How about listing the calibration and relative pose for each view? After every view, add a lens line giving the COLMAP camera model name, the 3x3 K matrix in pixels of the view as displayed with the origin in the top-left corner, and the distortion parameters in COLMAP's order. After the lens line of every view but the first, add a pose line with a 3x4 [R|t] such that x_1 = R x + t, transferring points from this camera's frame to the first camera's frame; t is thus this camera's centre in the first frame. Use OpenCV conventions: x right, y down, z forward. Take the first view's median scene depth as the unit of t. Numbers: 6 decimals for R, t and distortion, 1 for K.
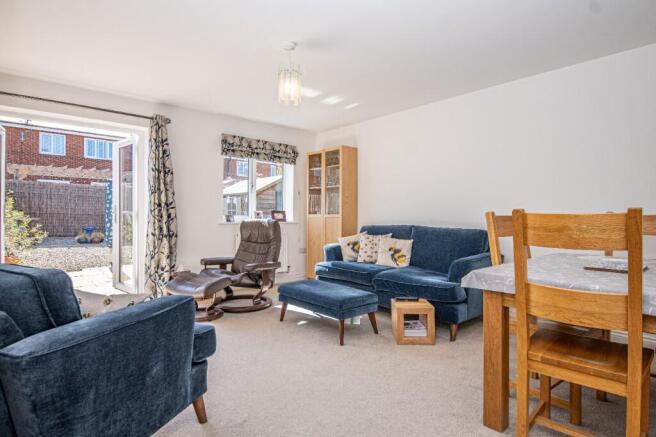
lens RADIAL K [[354.3, 0, 328.0], [0, 354.3, 216.9], [0, 0, 1]] dist [-0.002342, -0.000280]
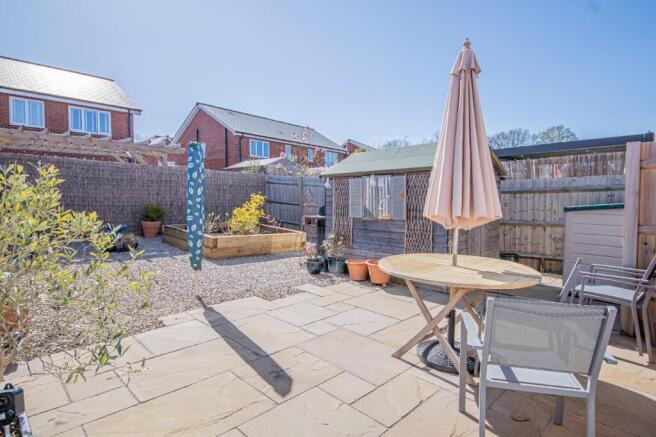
lens RADIAL K [[354.3, 0, 328.0], [0, 354.3, 218.2], [0, 0, 1]] dist [-0.002342, -0.000280]
pose [[0.997871, -0.006928, 0.064846, -0.171191], [0.003987, 0.998962, 0.045376, -0.005694], [-0.065093, -0.045021, 0.996863, 0.171369]]
